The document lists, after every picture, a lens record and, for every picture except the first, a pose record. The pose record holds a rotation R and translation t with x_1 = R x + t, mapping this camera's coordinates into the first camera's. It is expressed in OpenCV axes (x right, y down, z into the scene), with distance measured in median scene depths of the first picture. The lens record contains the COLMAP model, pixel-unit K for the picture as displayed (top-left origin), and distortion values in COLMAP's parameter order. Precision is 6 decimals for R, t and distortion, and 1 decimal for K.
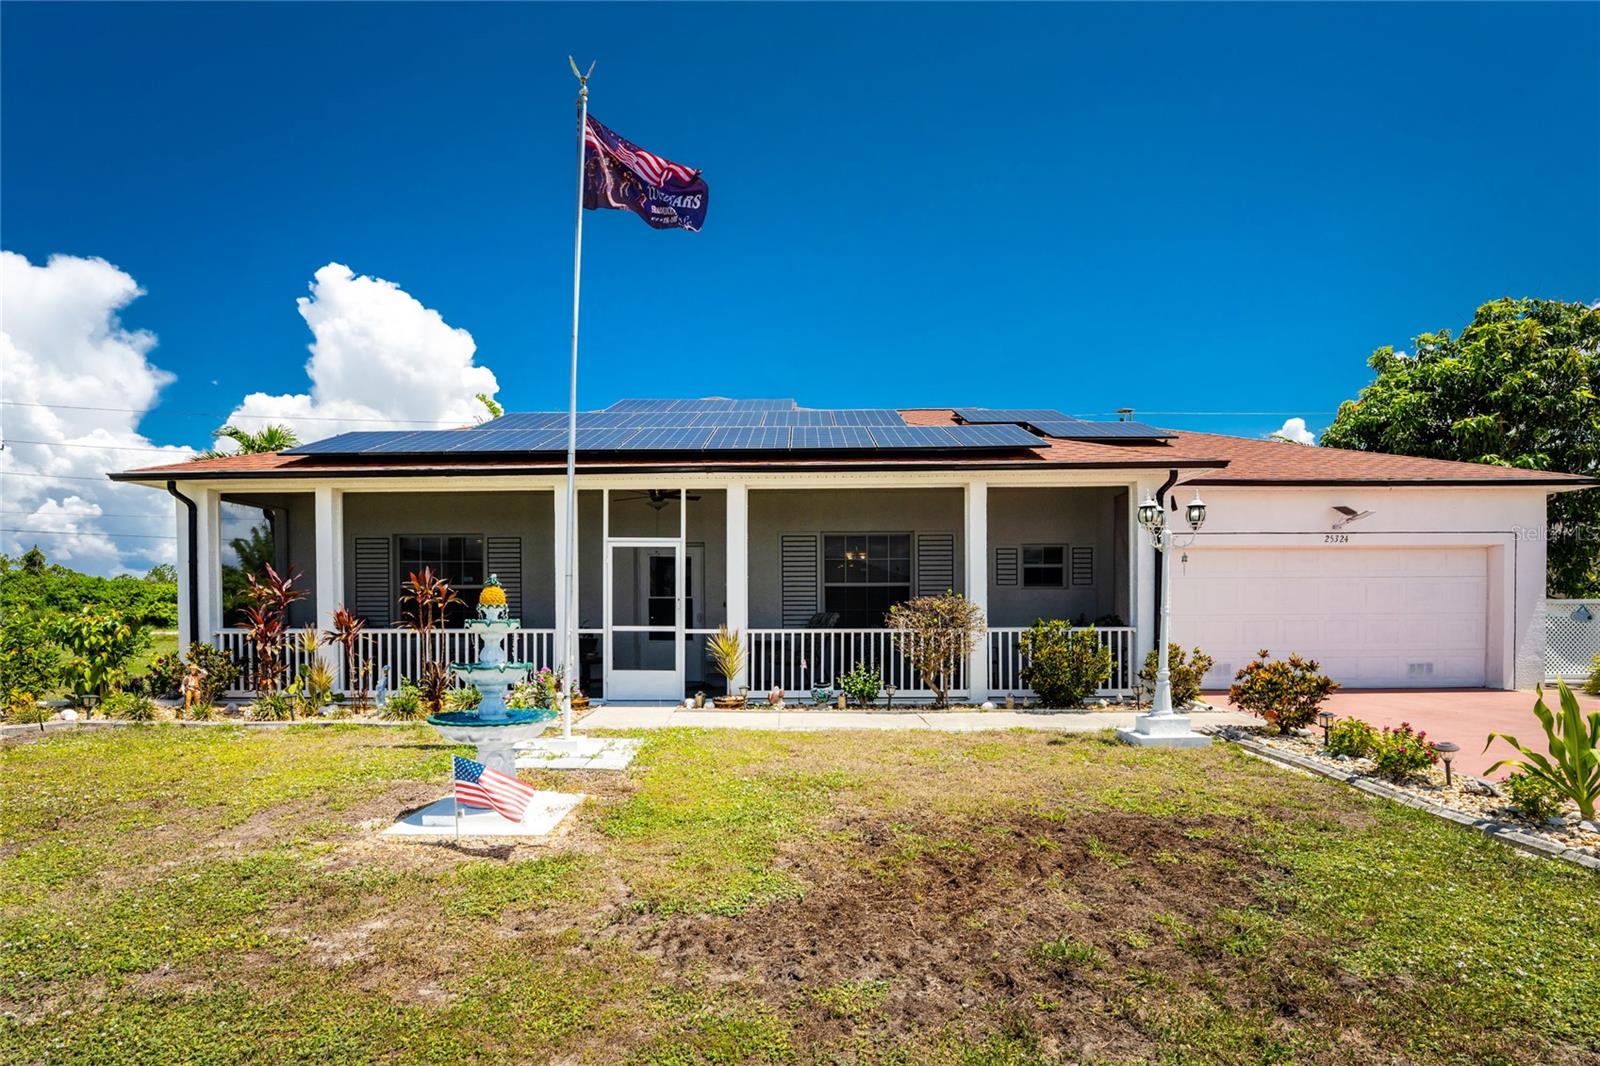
lens RADIAL K [[743.6, 0, 801.2], [0, 743.6, 615.4], [0, 0, 1]] dist [-0.024116, -0.000131]
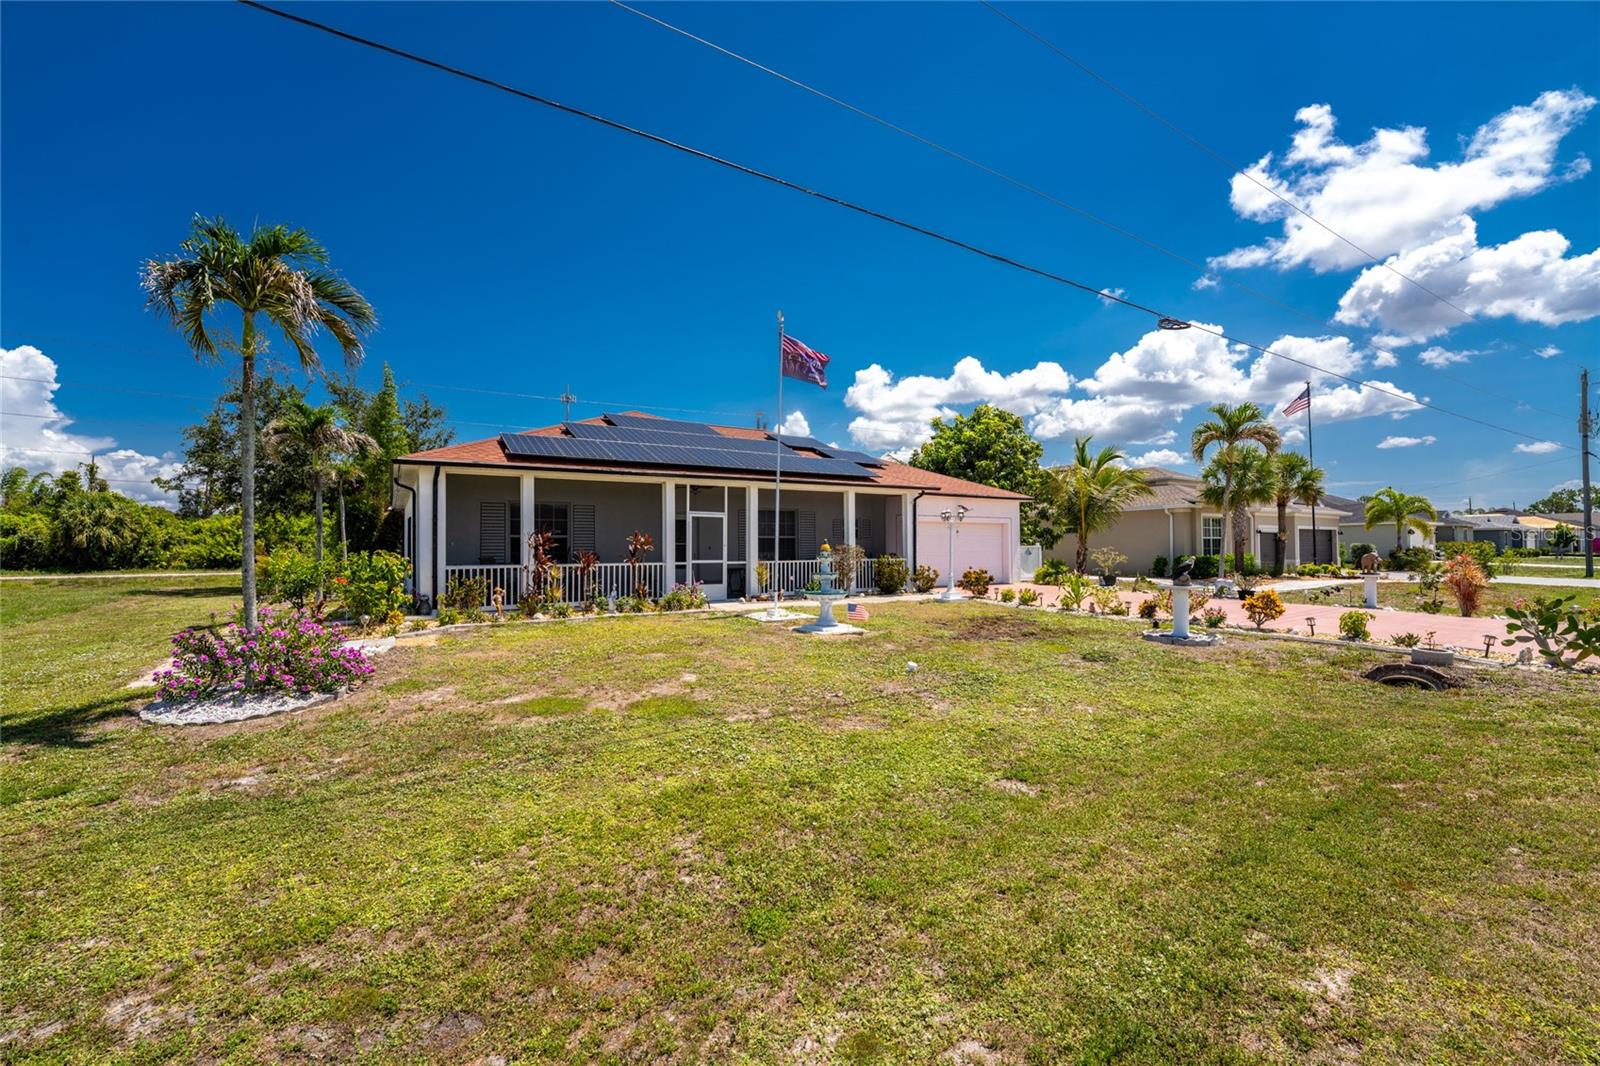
lens RADIAL K [[660.3, 0, 793.0], [0, 660.3, 536.7], [0, 0, 1]] dist [-0.023208, 0.000066]
pose [[0.850511, 0.008354, 0.525891, -0.894812], [0.003639, 0.999756, -0.021767, -0.007523], [-0.525945, 0.020427, 0.850273, -0.511092]]
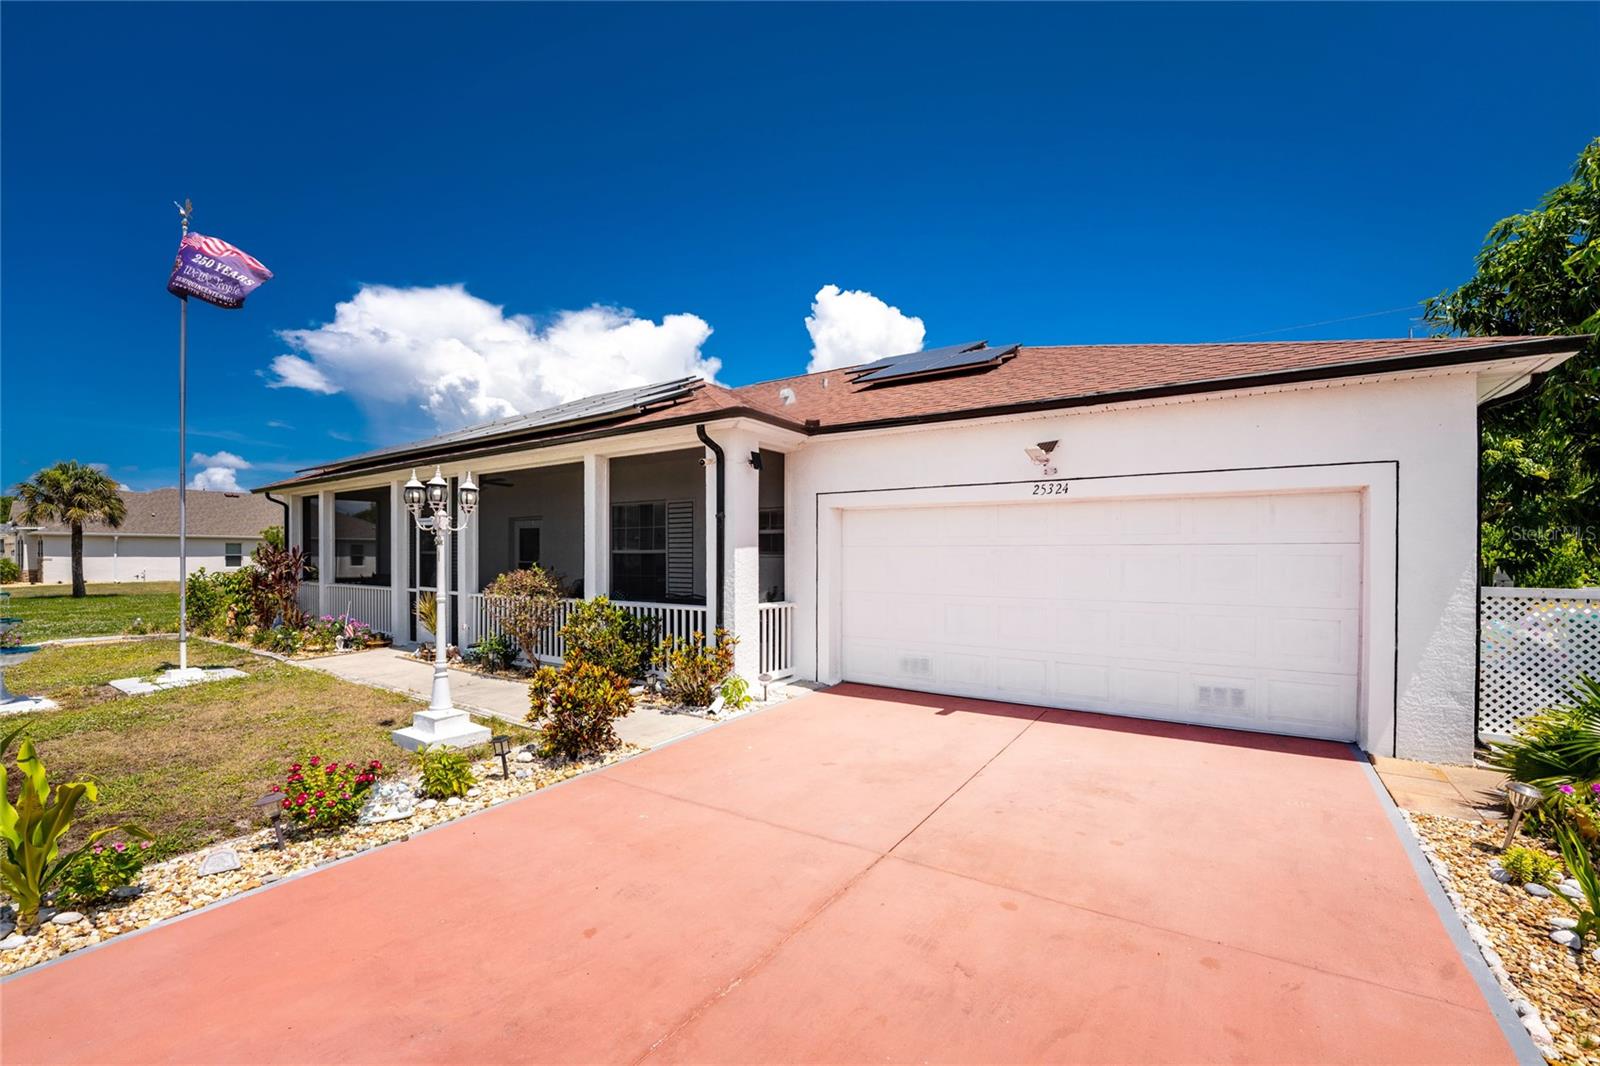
lens RADIAL K [[674.7, 0, 799.2], [0, 674.7, 561.8], [0, 0, 1]] dist [-0.021349, 0.000365]
pose [[0.815601, 0.012193, -0.578486, 0.975327], [-0.008630, 0.999923, 0.008908, -0.045376], [0.578550, -0.002273, 0.815644, 0.421820]]
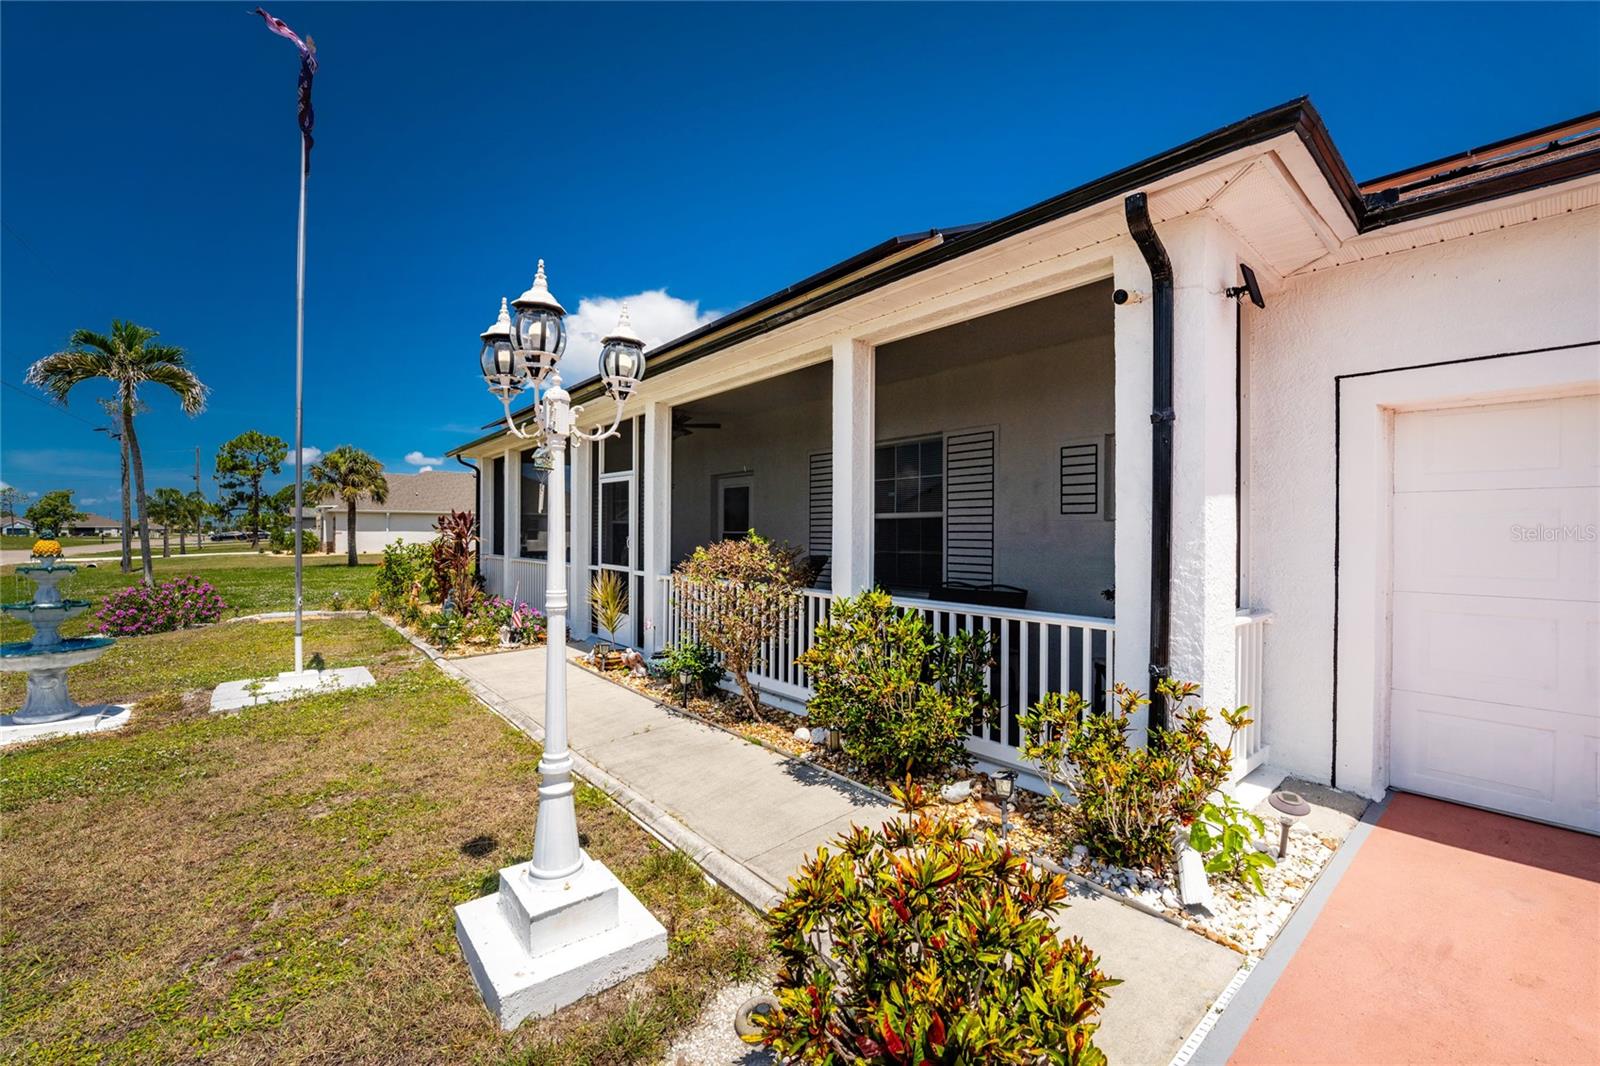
lens RADIAL K [[665.6, 0, 791.0], [0, 665.6, 533.9], [0, 0, 1]] dist [-0.019550, 0.000166]
pose [[0.617680, 0.009656, -0.786370, 0.604535], [-0.009678, 0.999942, 0.004676, -0.031662], [0.786370, 0.004722, 0.617738, 0.647177]]
